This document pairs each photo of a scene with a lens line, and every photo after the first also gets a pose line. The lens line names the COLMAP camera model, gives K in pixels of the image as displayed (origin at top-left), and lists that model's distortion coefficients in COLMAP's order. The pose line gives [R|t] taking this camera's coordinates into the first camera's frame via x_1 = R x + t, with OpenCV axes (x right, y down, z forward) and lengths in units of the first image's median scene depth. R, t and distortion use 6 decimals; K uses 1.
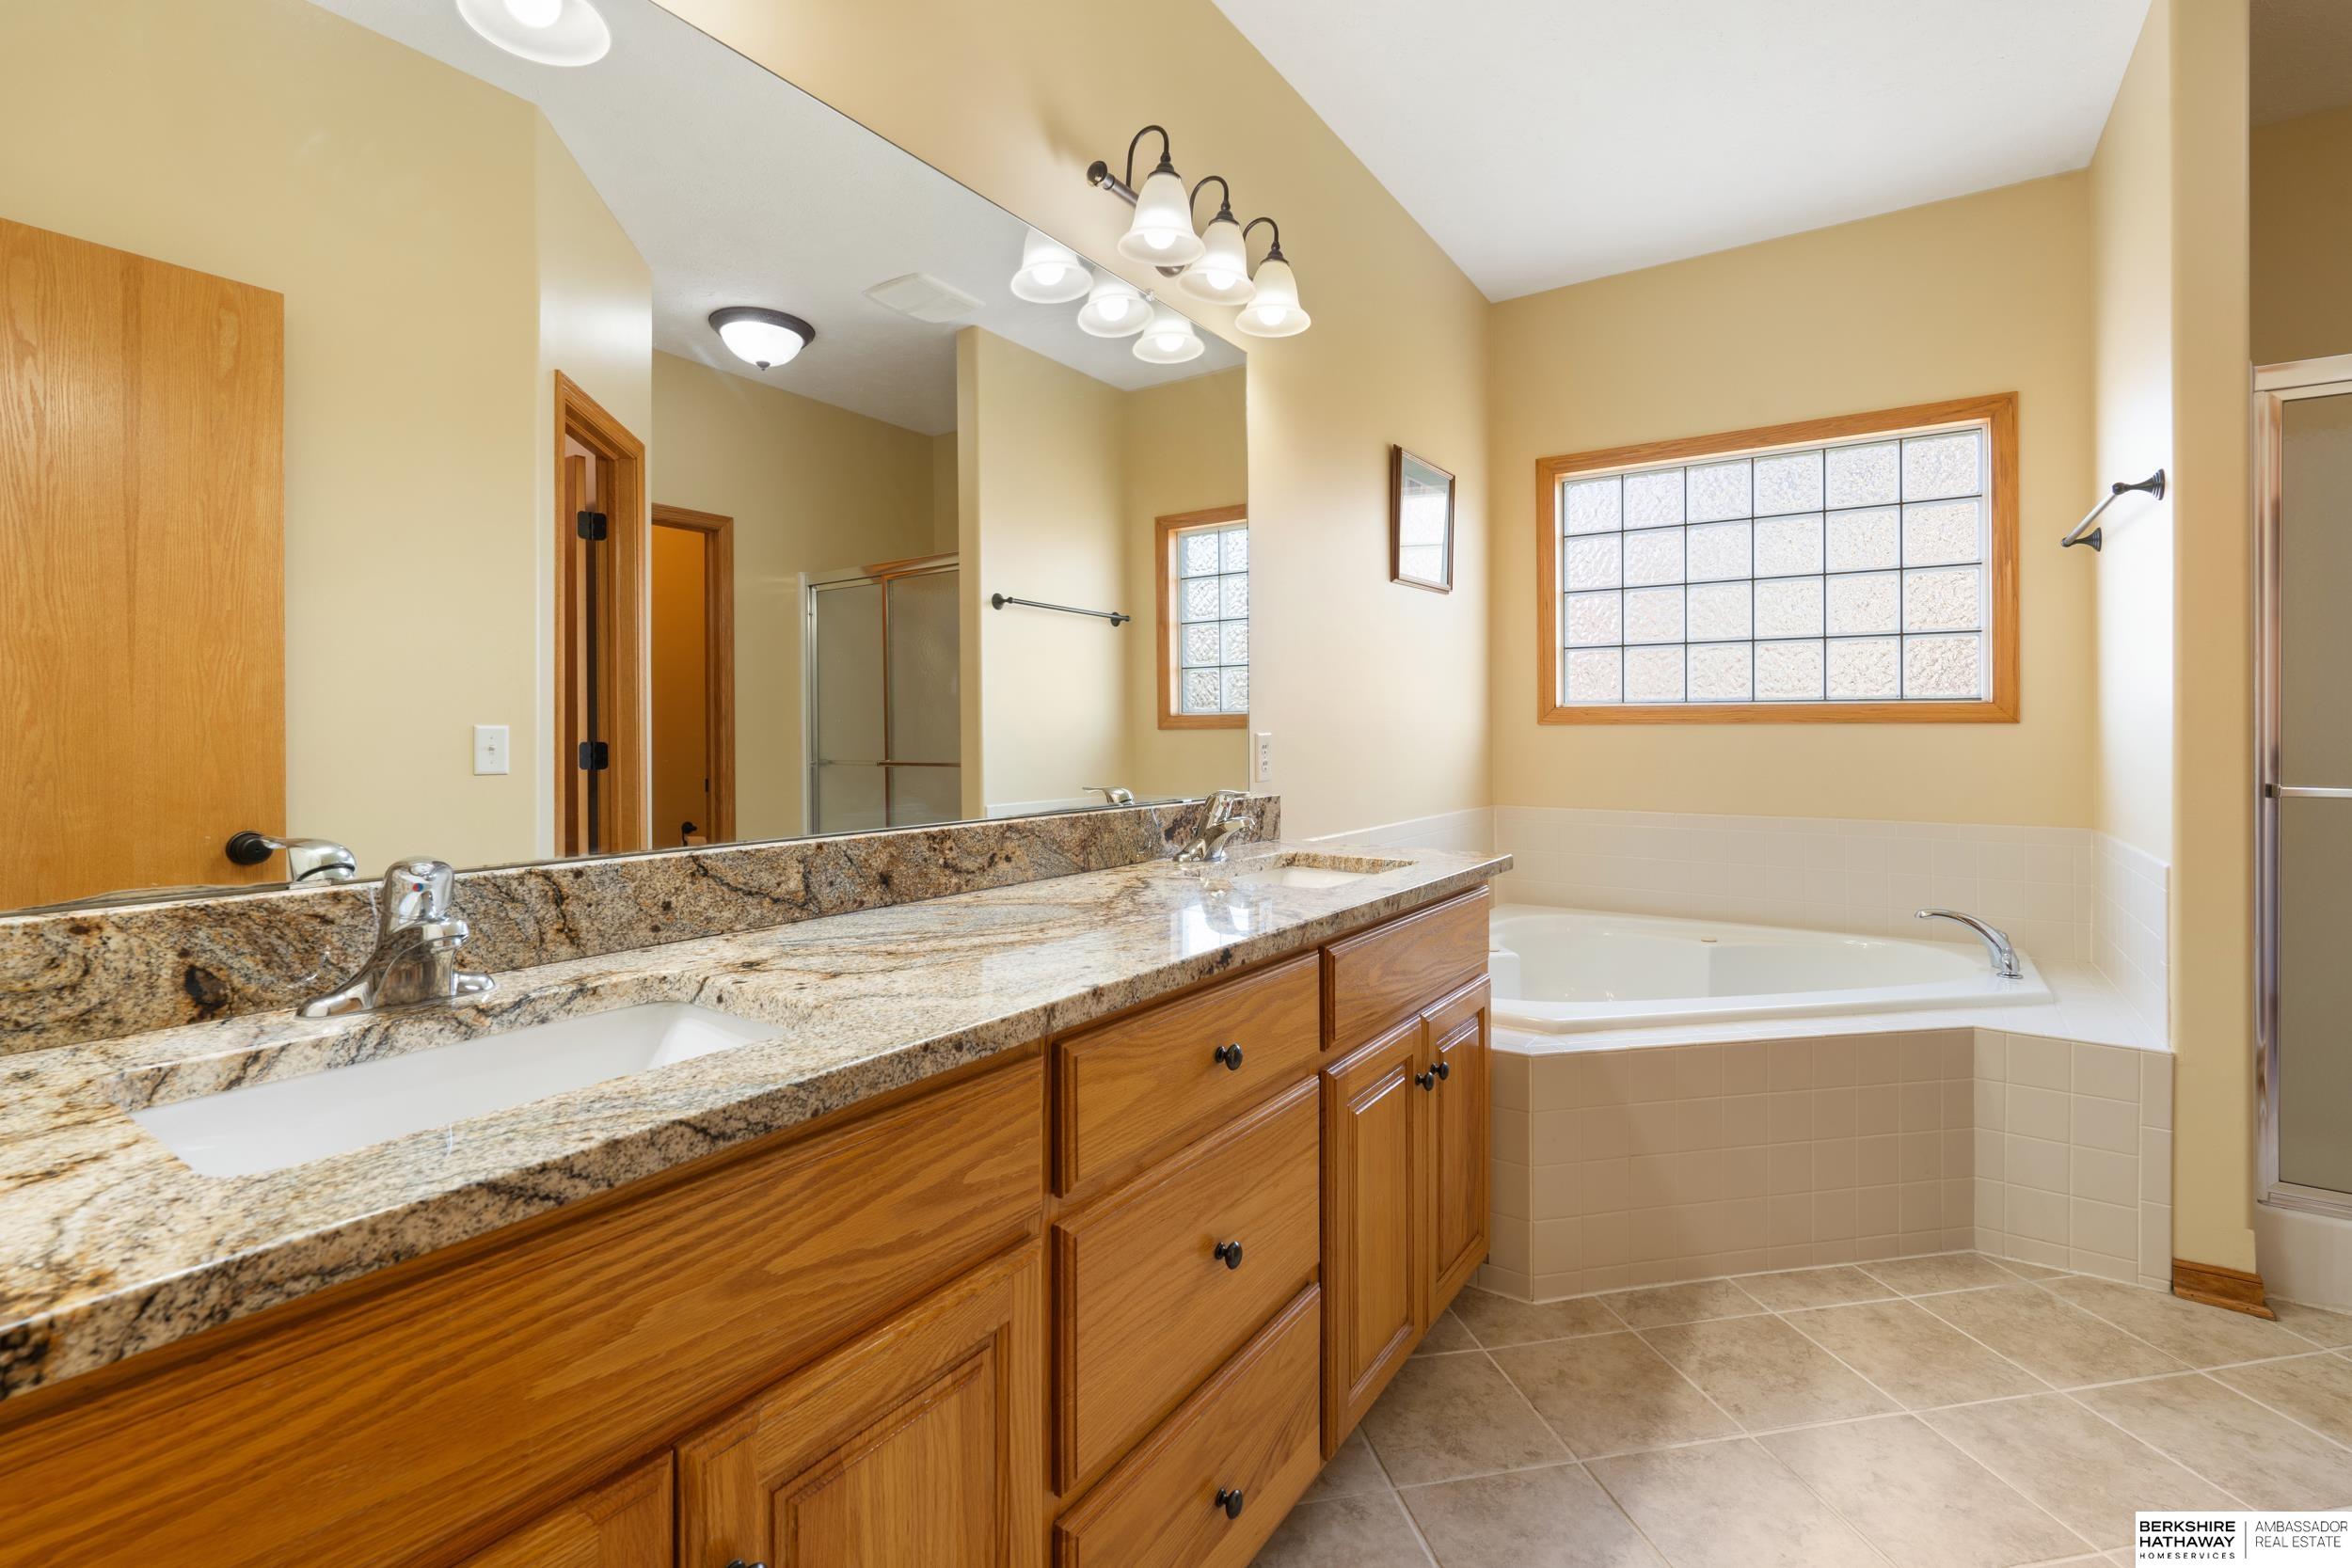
lens RADIAL K [[1045.3, 0, 1173.6], [0, 1045.3, 736.6], [0, 0, 1]] dist [-0.002050, -0.000125]
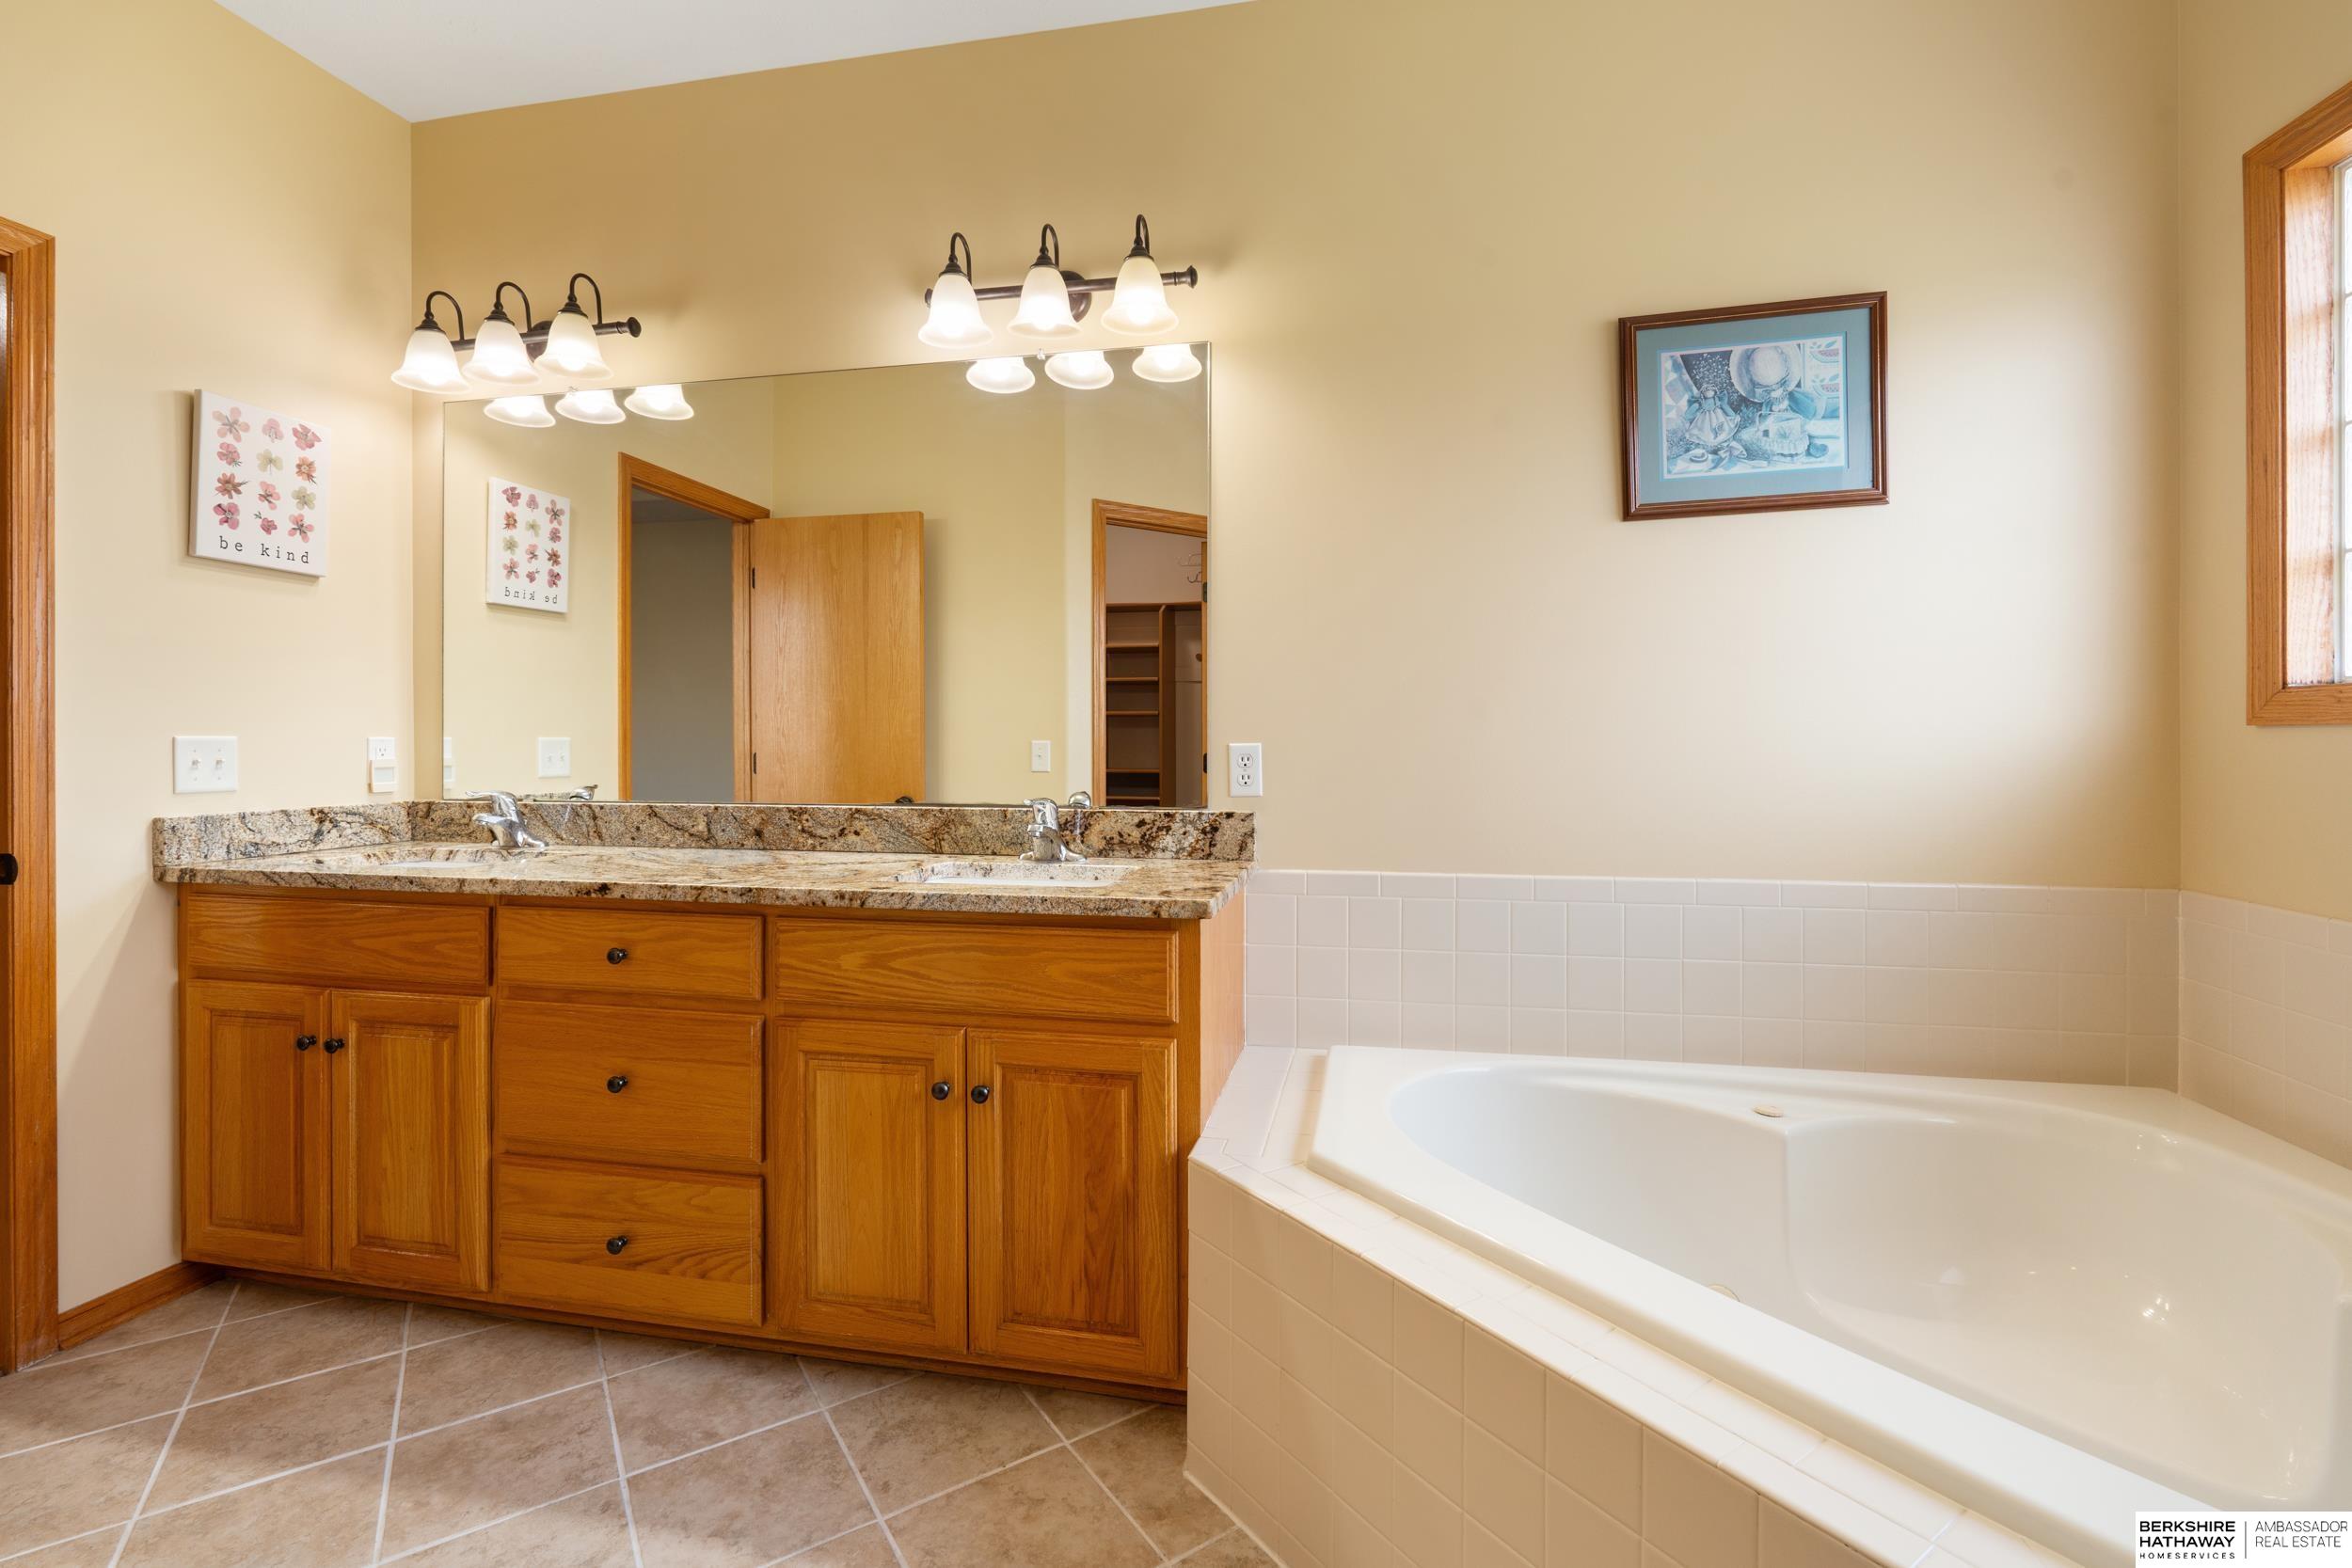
lens RADIAL K [[1053.0, 0, 1178.3], [0, 1053.0, 742.2], [0, 0, 1]] dist [-0.002073, -0.000059]
pose [[0.385711, 0.002626, -0.922616, 1.352456], [-0.001021, 0.999997, 0.002419, -0.009918], [0.922619, 0.000009, 0.385712, 0.873224]]
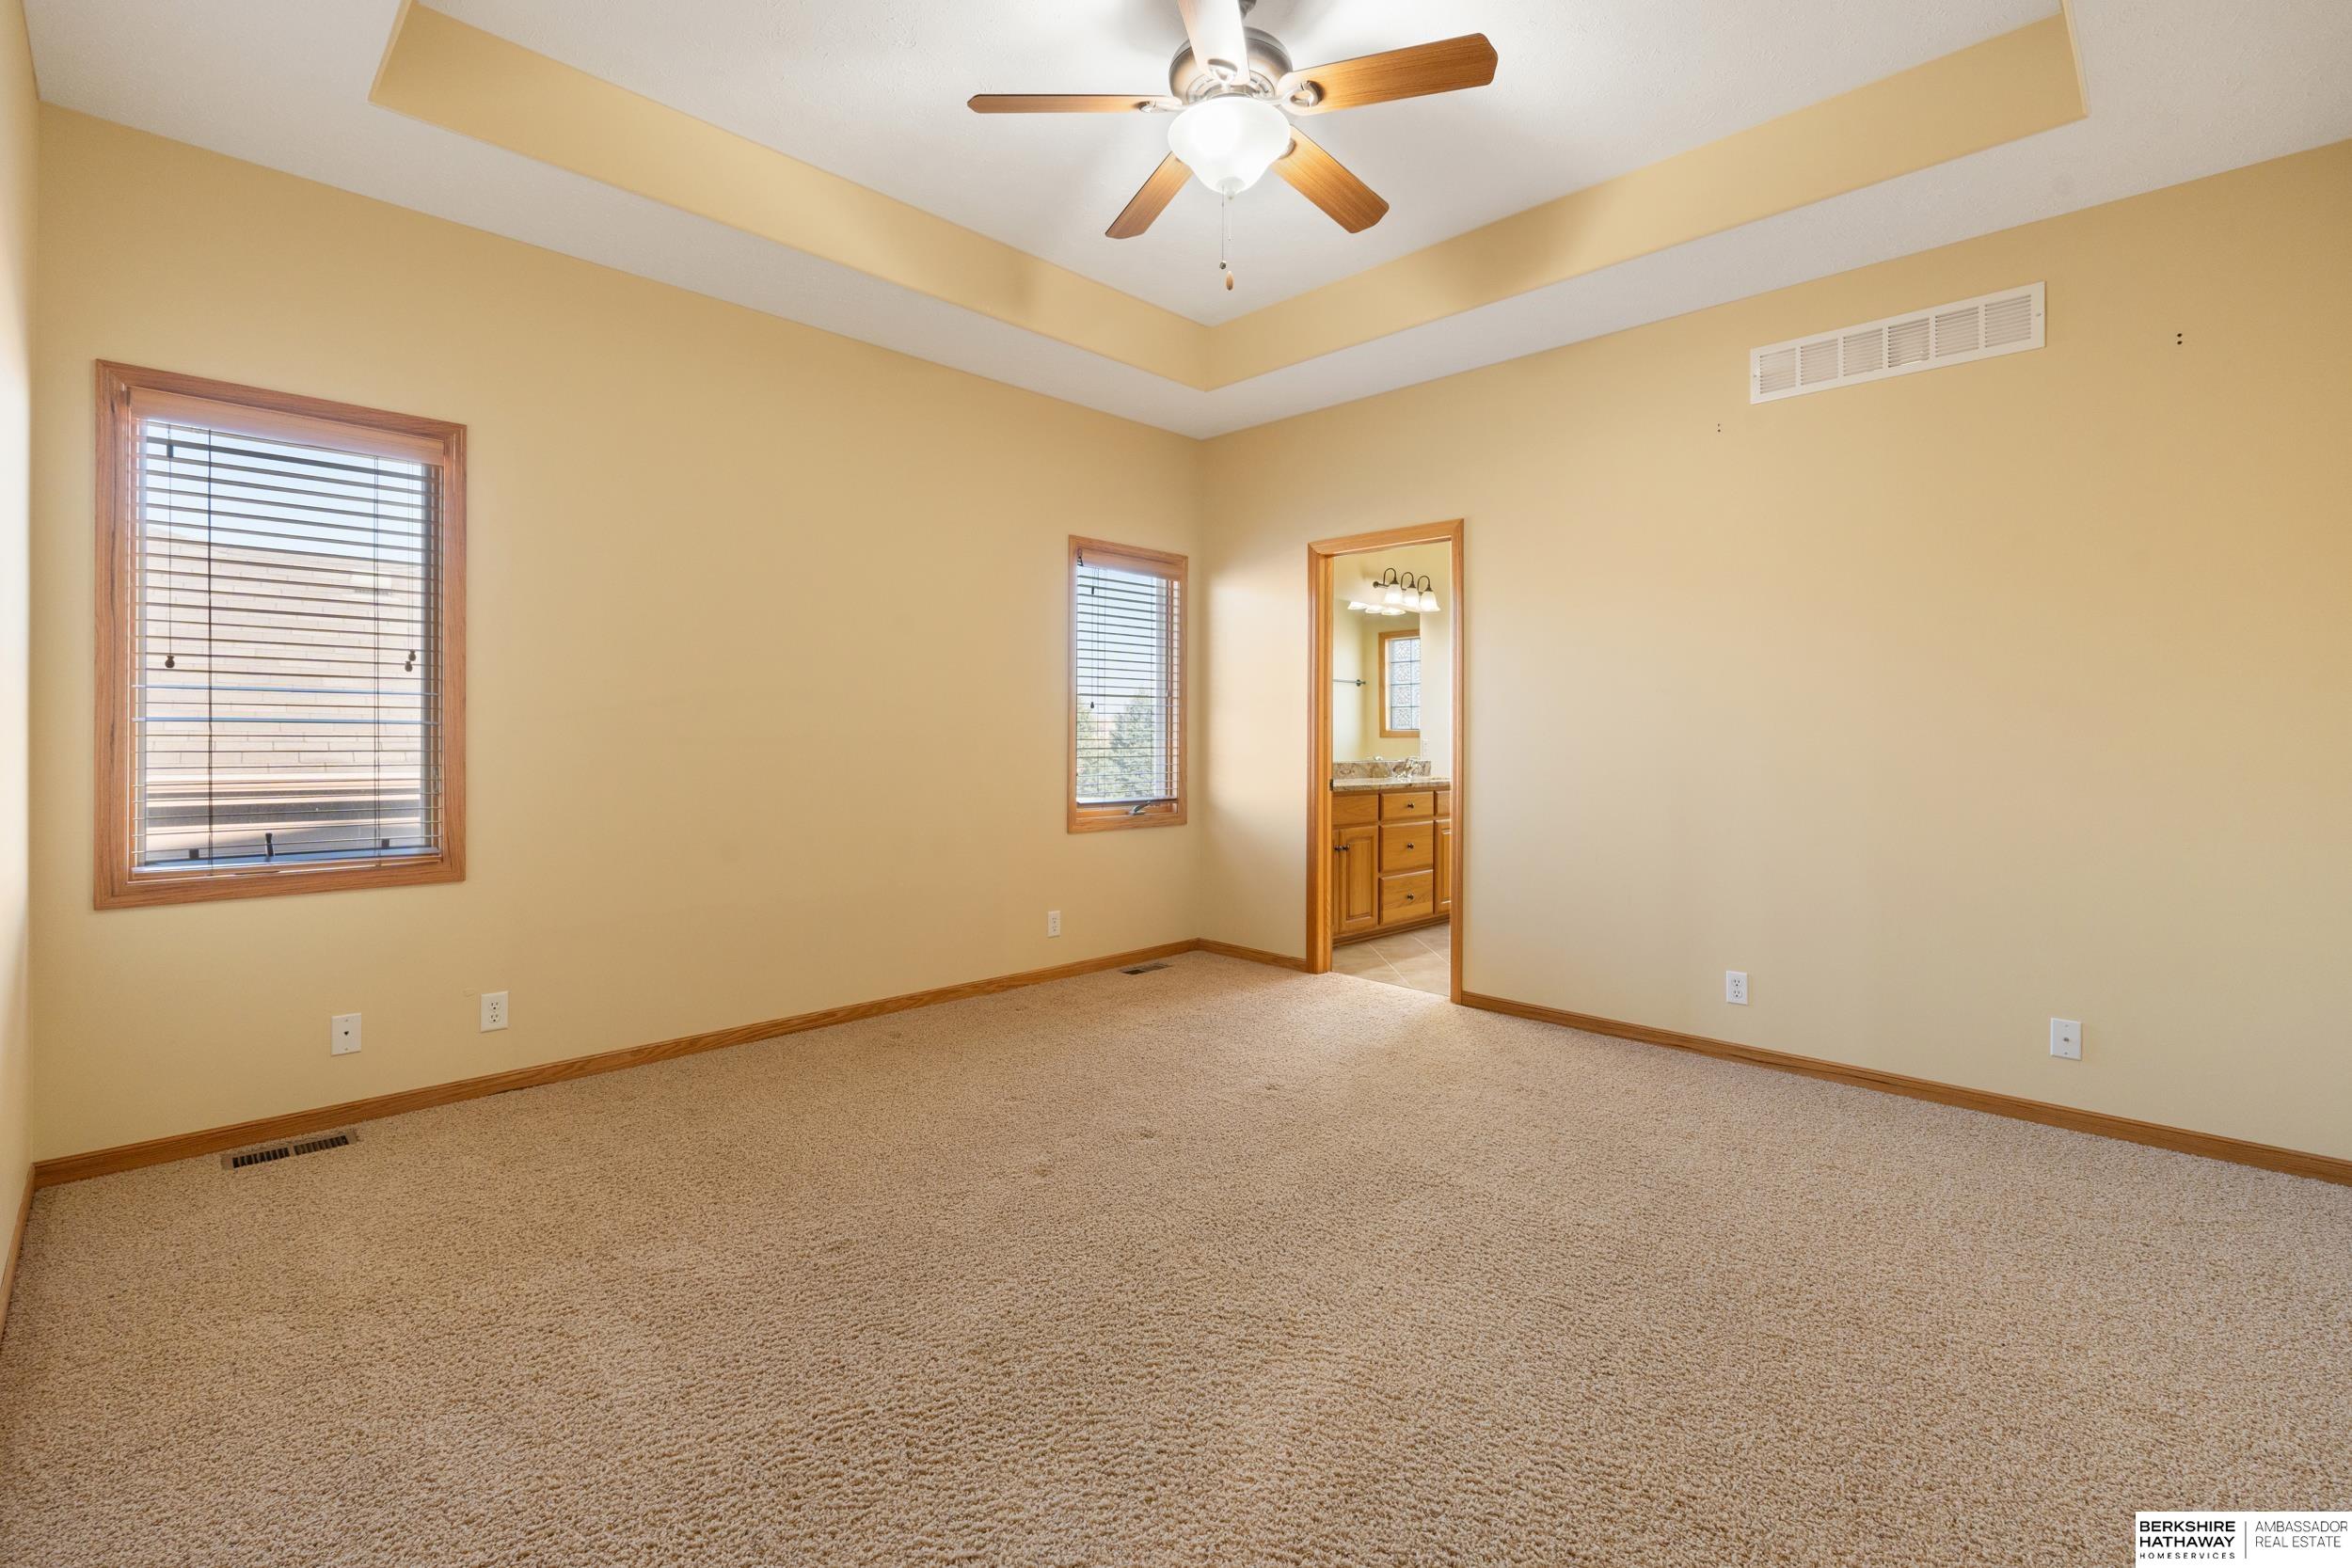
lens RADIAL K [[1045.3, 0, 1173.6], [0, 1045.3, 736.6], [0, 0, 1]] dist [-0.002050, -0.000125]
pose [[0.983742, 0.004999, -0.179517, -0.124468], [-0.005515, 0.999982, -0.002373, -0.000743], [0.179502, 0.003324, 0.983752, -3.036919]]
